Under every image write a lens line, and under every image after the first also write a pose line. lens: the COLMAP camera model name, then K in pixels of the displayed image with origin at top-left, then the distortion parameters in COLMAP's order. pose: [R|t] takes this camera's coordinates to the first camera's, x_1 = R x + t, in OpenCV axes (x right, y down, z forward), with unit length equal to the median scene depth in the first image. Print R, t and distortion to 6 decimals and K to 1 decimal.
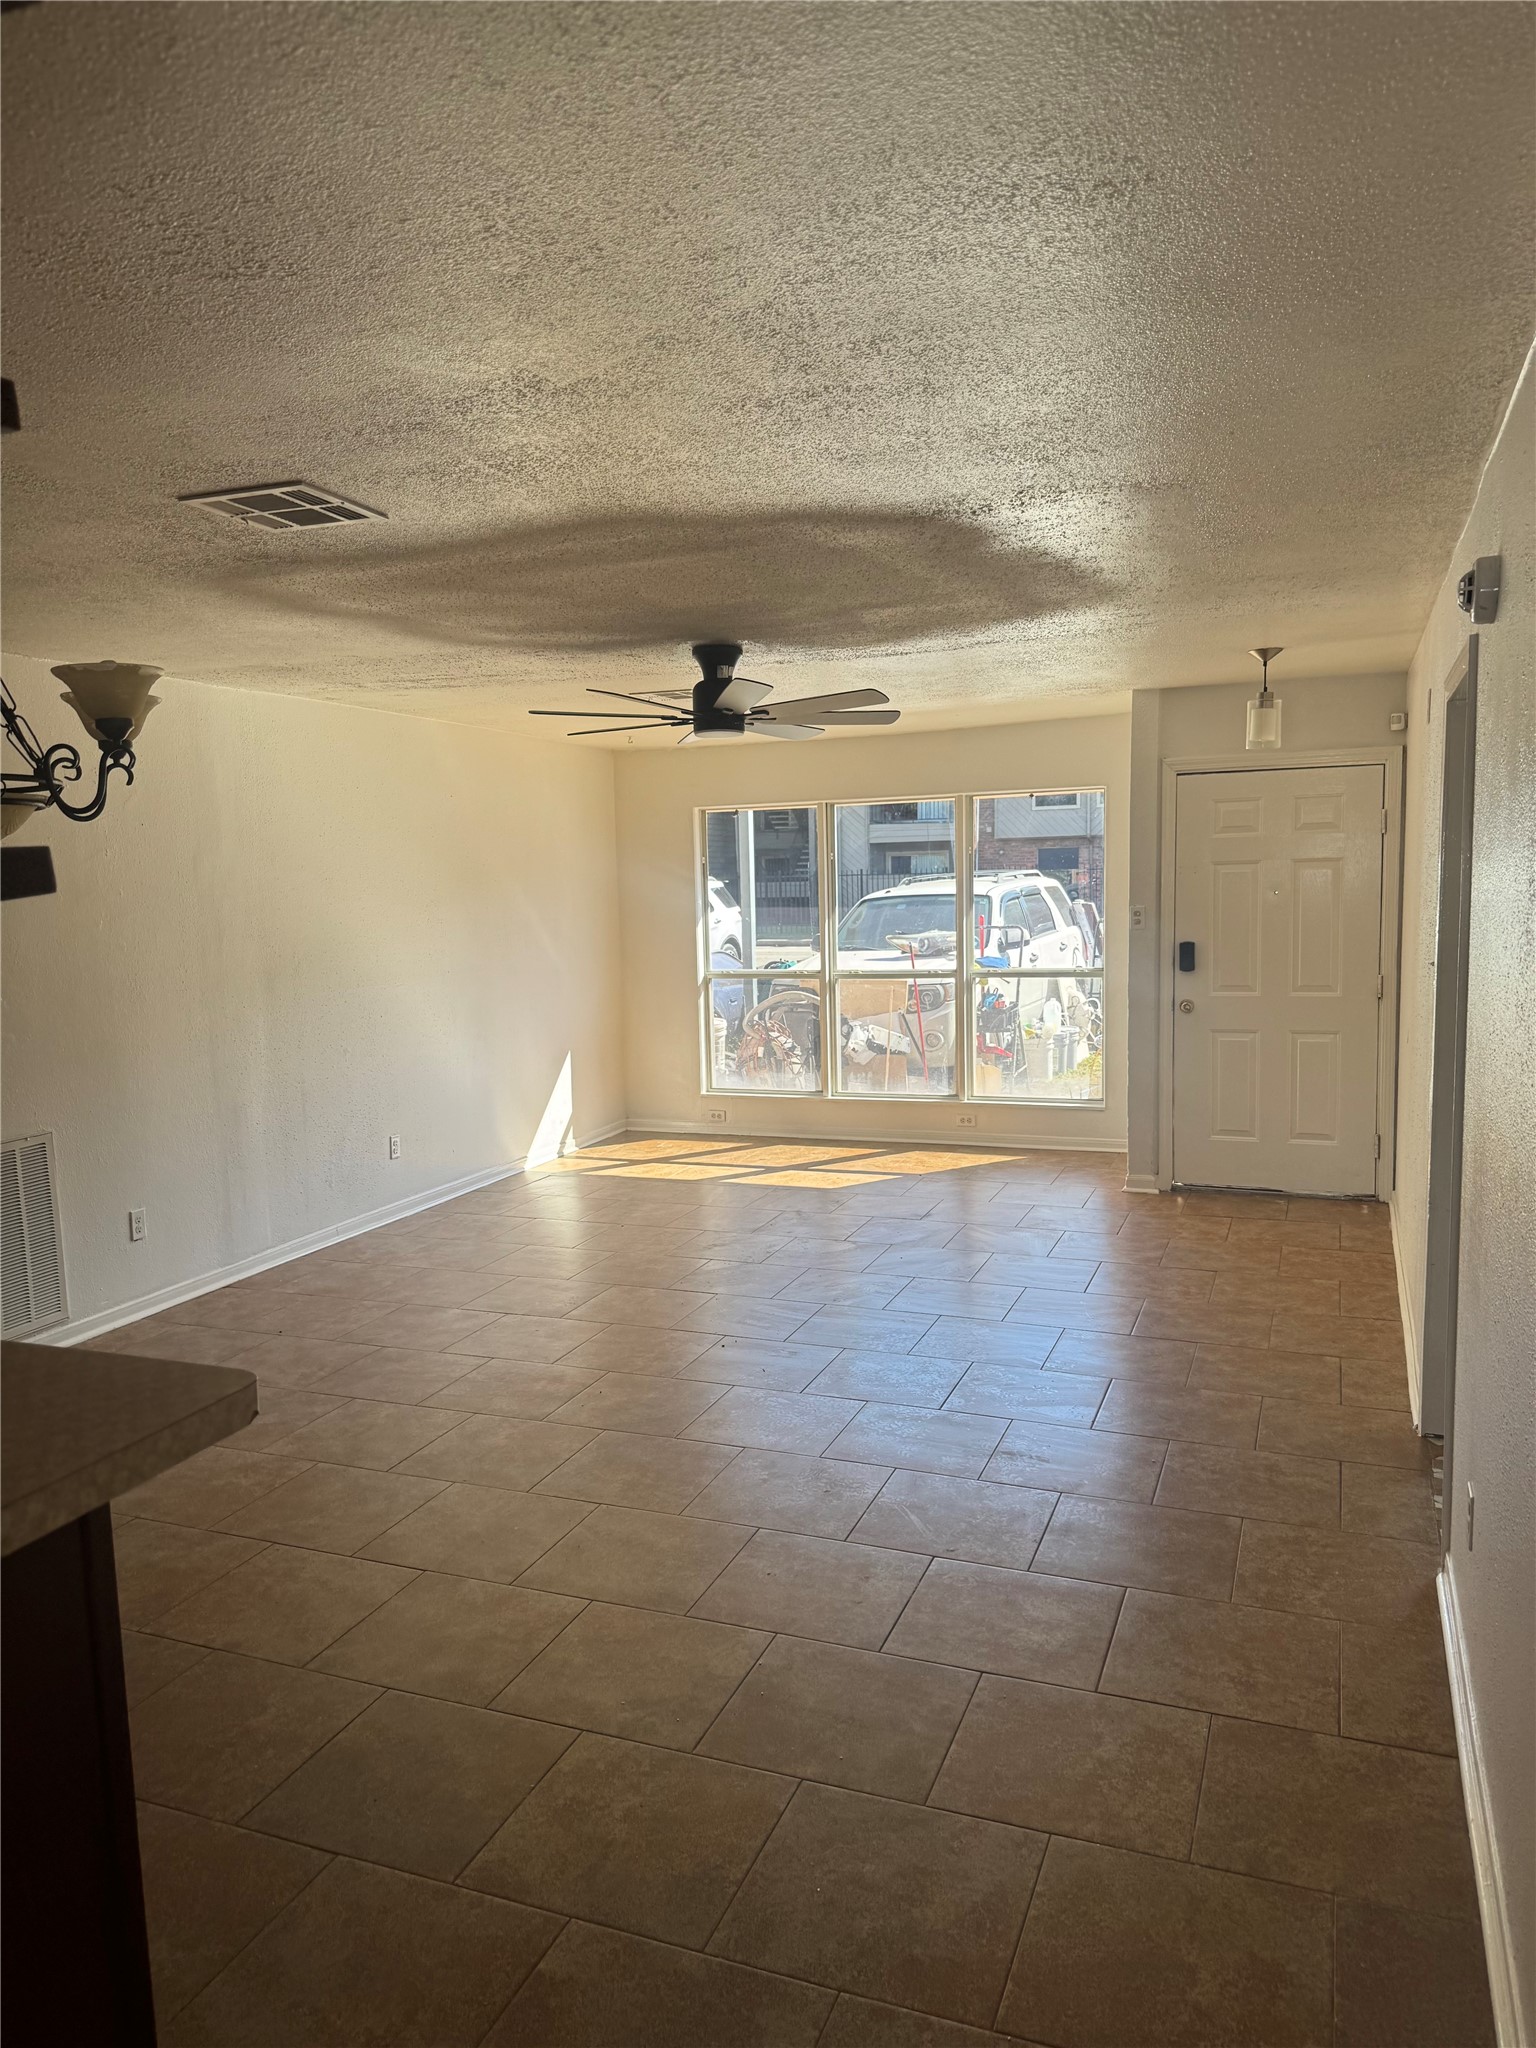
lens RADIAL K [[1443.9, 0, 760.7], [0, 1443.9, 1027.3], [0, 0, 1]] dist [0.027810, -0.005481]
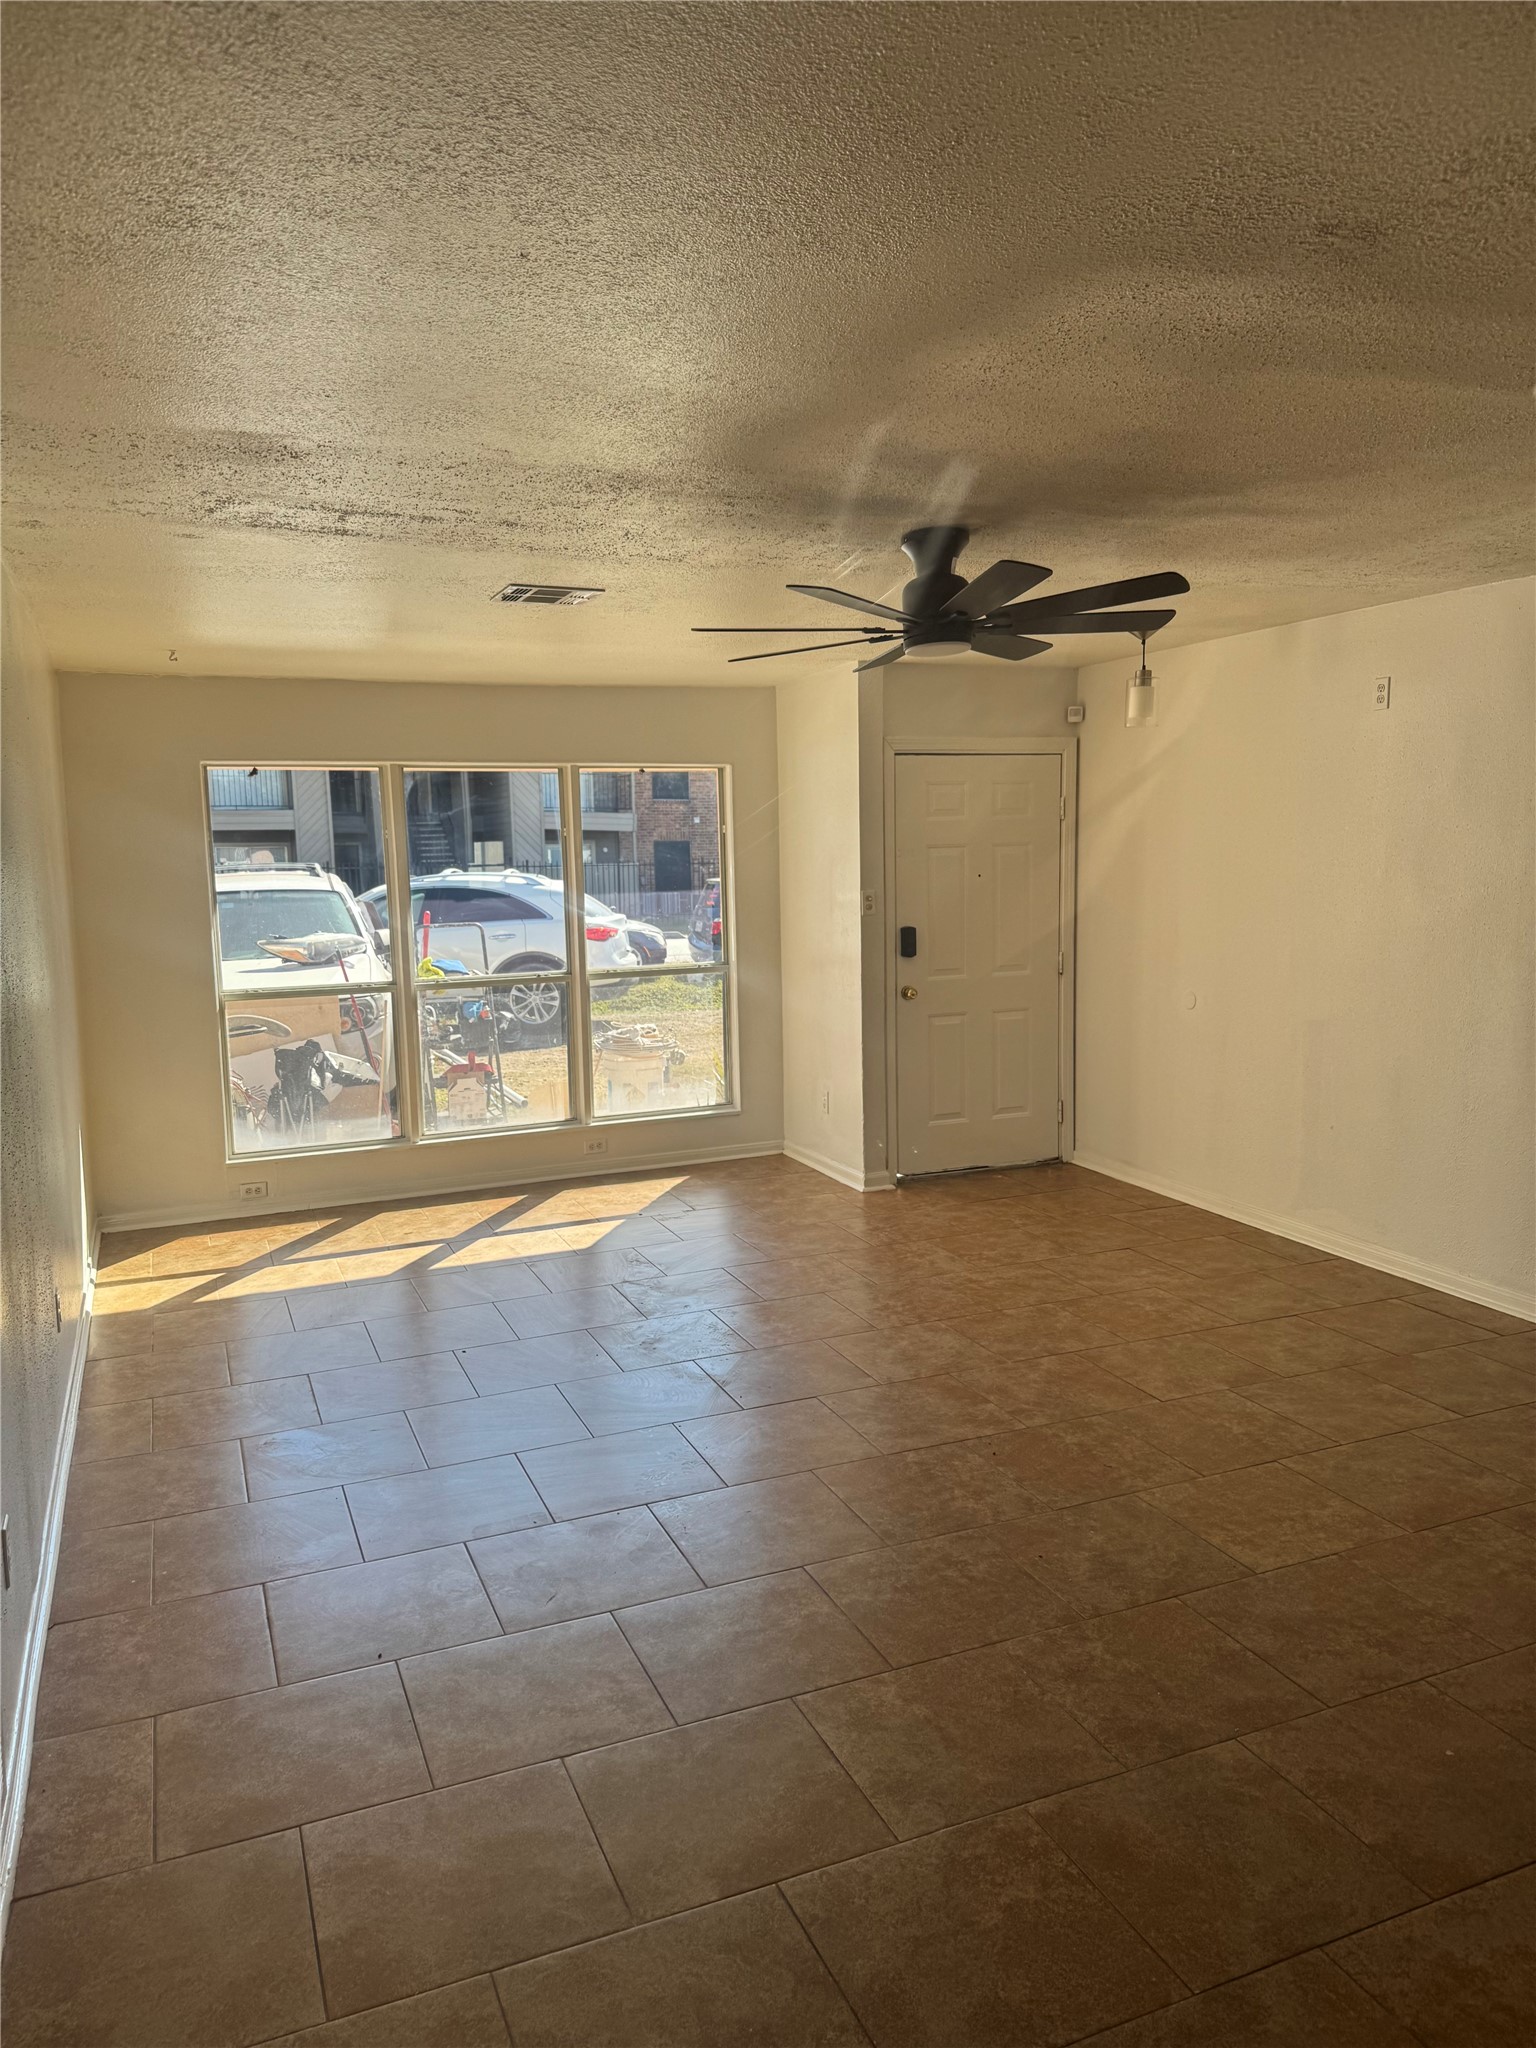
lens RADIAL K [[1443.9, 0, 763.6], [0, 1443.9, 1023.9], [0, 0, 1]] dist [0.027810, -0.005481]
pose [[0.716015, -0.075765, 0.693961, -0.459199], [0.079424, 0.996479, 0.026846, -0.028098], [-0.693552, 0.035895, 0.719512, 0.374654]]
